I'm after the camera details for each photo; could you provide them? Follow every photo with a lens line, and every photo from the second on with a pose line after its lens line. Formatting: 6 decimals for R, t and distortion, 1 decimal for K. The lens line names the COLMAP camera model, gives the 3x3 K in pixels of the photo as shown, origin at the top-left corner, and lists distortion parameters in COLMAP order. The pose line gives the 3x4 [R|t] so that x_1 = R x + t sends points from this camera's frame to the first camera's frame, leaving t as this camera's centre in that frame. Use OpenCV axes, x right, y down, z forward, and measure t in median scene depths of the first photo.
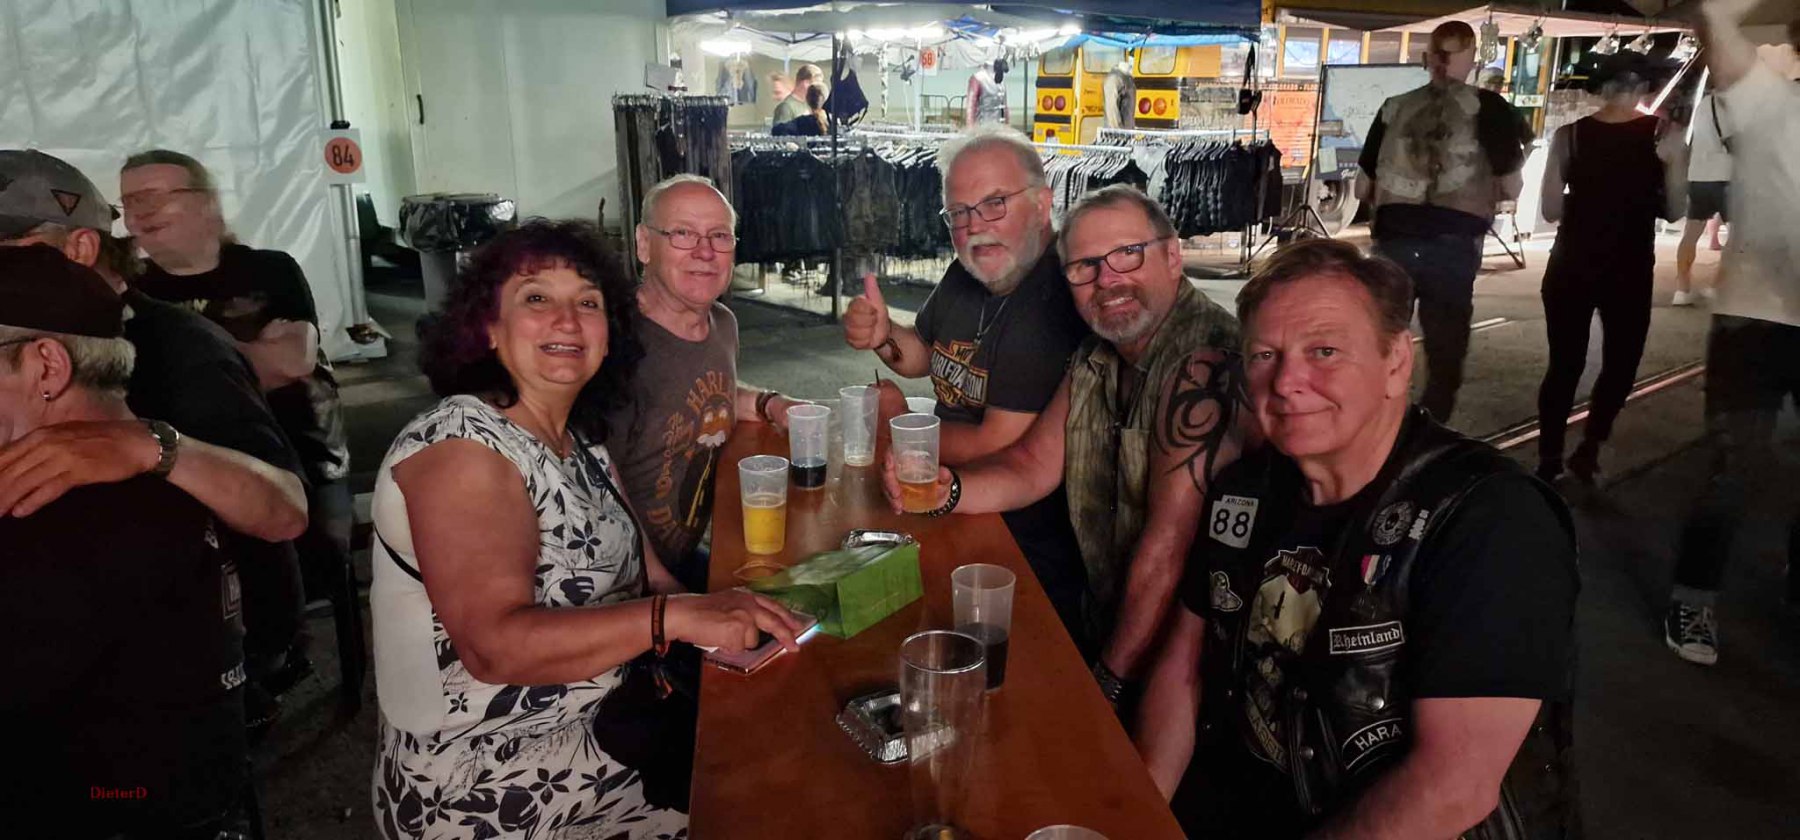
lens RADIAL K [[1098.9, 0, 900.0], [0, 1098.9, 420.0], [0, 0, 1]] dist [-0.005924, -0.001011]
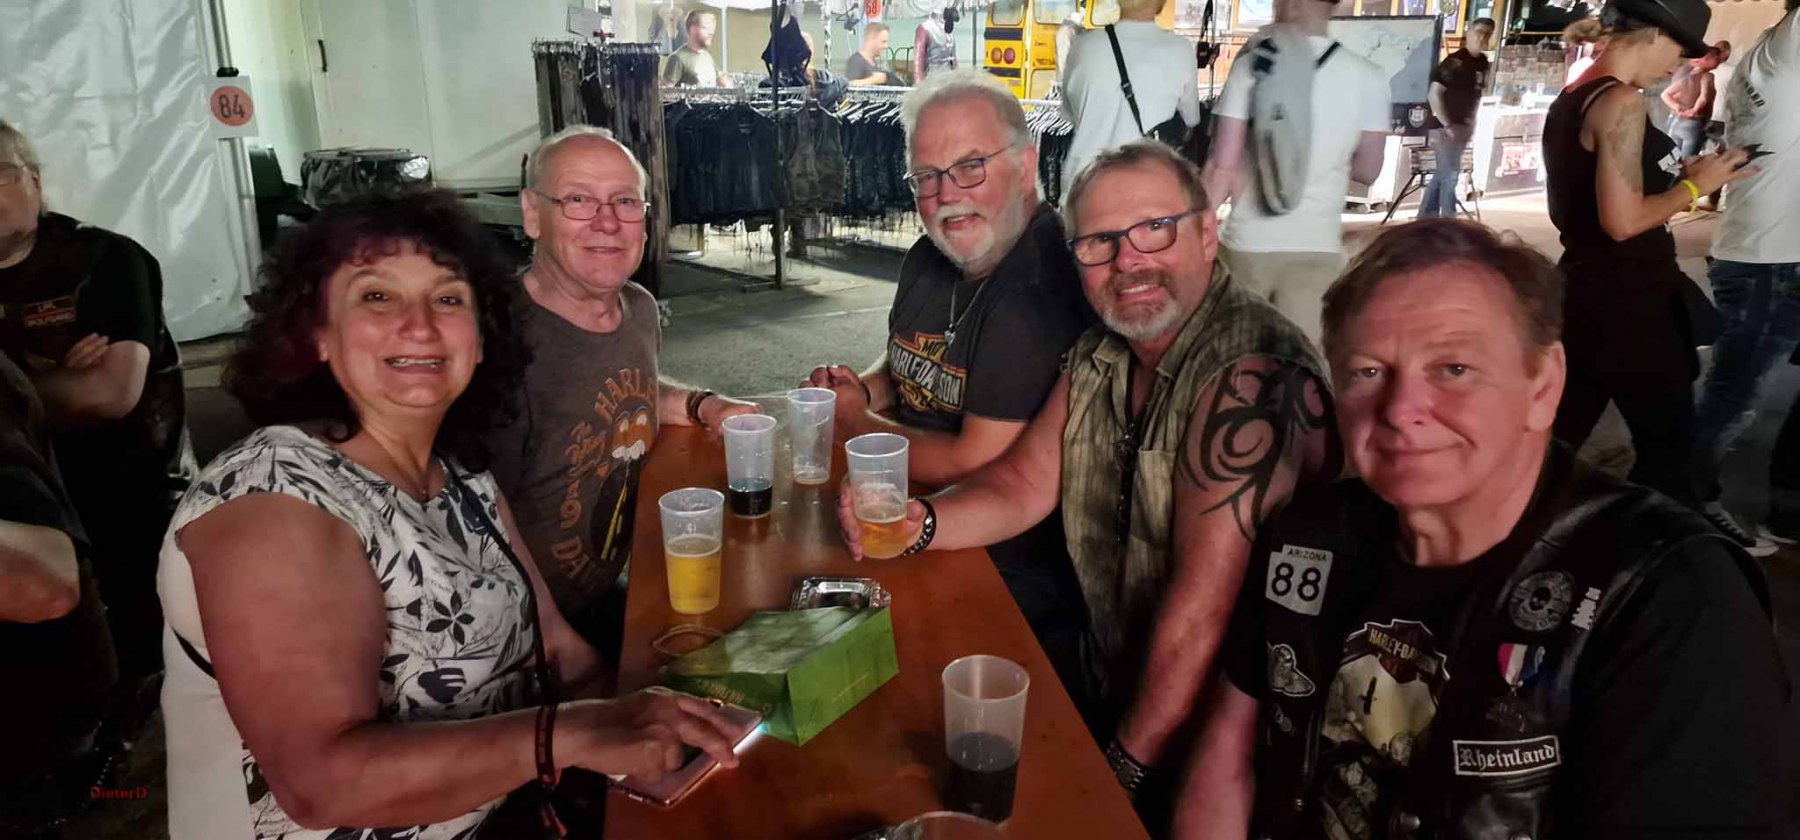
lens RADIAL K [[1125.7, 0, 900.0], [0, 1125.7, 420.0], [0, 0, 1]] dist [0.004757, -0.013945]
pose [[0.998817, -0.009008, 0.047788, -0.011264], [0.007459, 0.999444, 0.032498, -0.034299], [-0.048054, -0.032103, 0.998329, 0.155420]]
